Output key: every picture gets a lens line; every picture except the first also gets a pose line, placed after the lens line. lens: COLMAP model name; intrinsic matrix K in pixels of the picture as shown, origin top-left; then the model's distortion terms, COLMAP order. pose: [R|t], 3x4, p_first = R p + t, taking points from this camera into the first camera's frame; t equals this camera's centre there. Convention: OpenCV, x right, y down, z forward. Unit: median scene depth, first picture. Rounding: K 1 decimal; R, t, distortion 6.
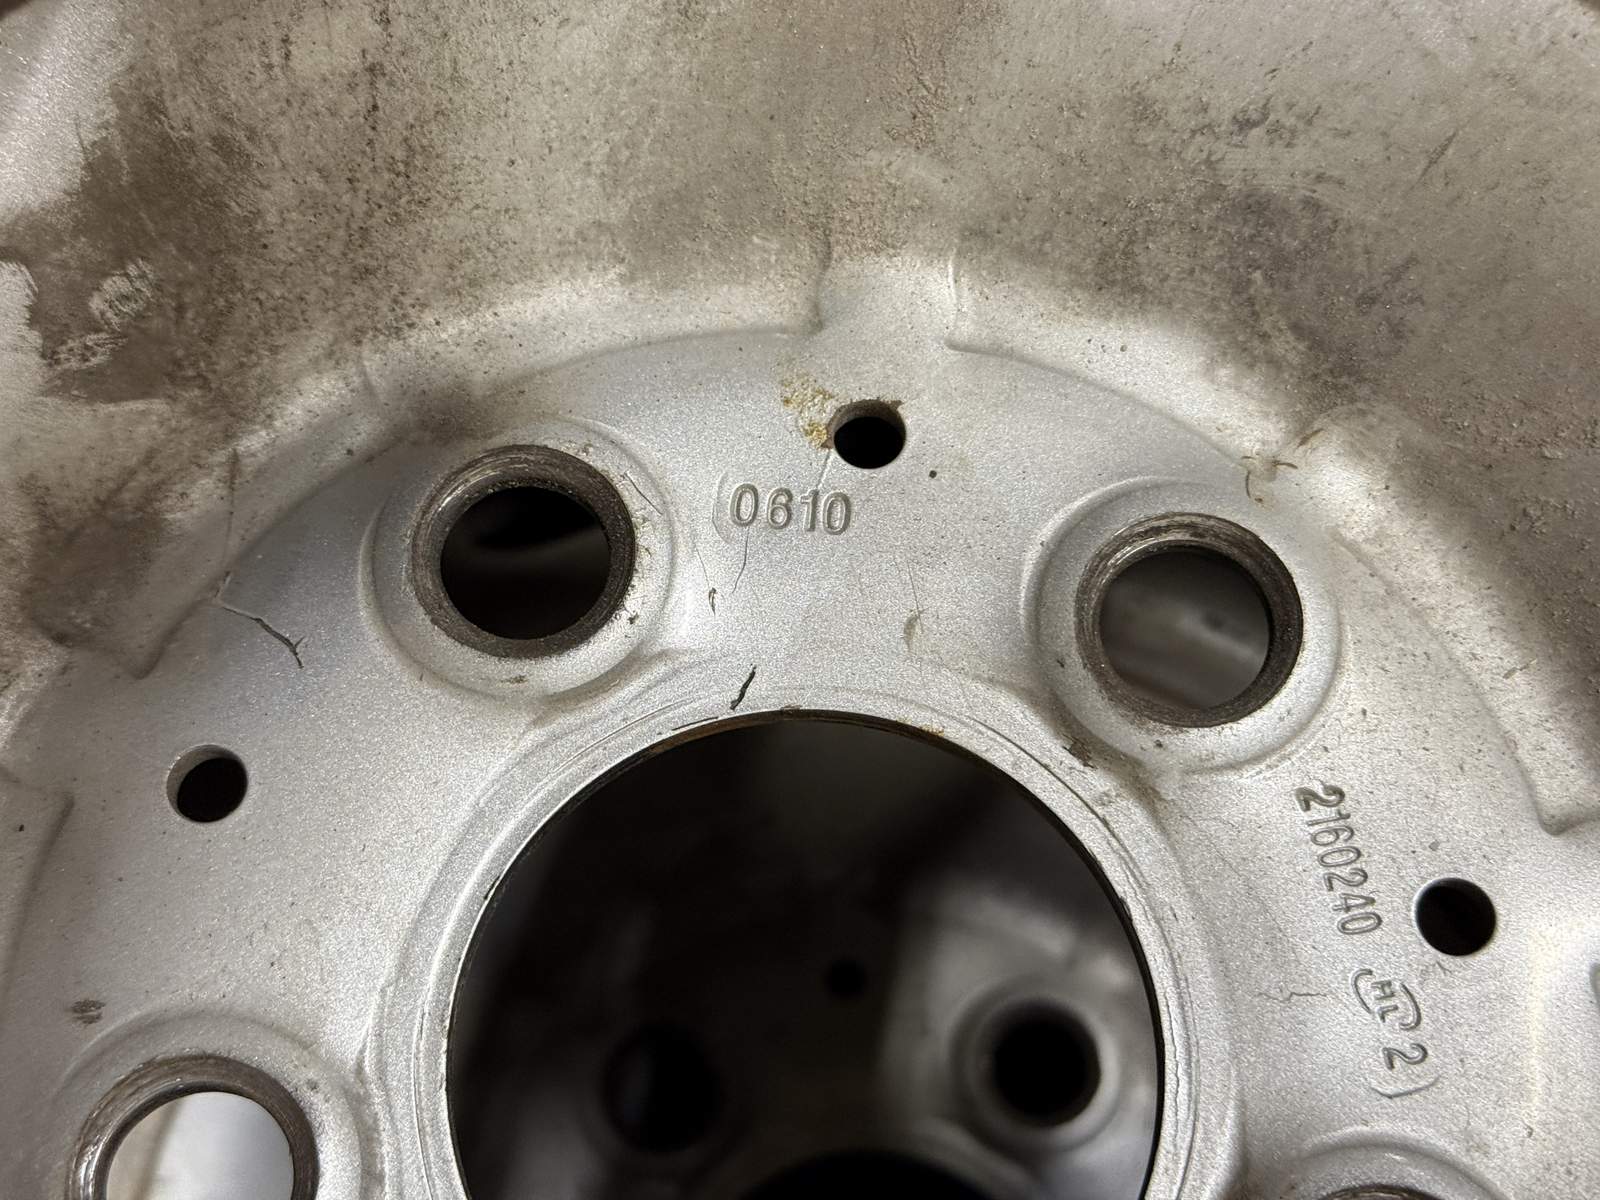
lens RADIAL K [[2369.1, 0, 800.0], [0, 2369.1, 600.0], [0, 0, 1]] dist [0.210108, -0.602893]
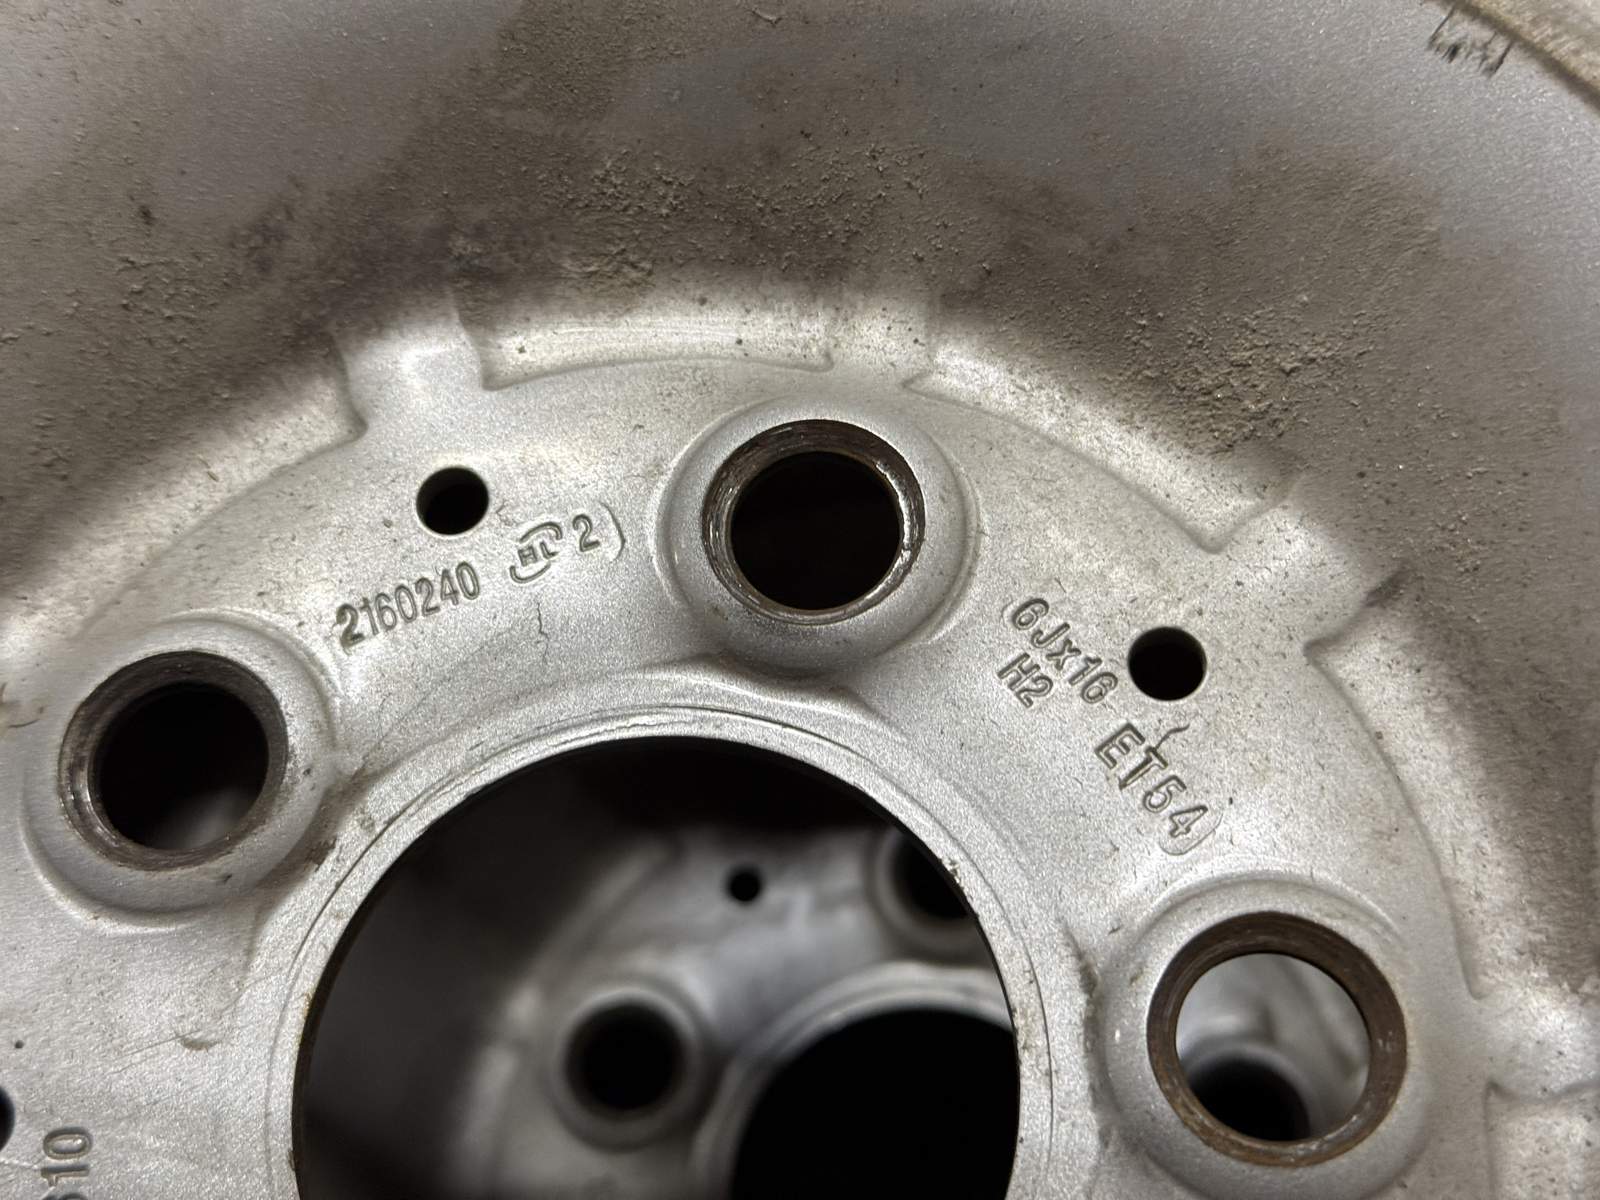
lens RADIAL K [[2369.1, 0, 800.0], [0, 2369.1, 600.0], [0, 0, 1]] dist [0.210108, -0.602893]
pose [[-0.147541, -0.913531, 0.379069, -0.192932], [0.957200, -0.035397, 0.287255, -0.026775], [-0.248998, 0.405227, 0.879654, 0.039069]]
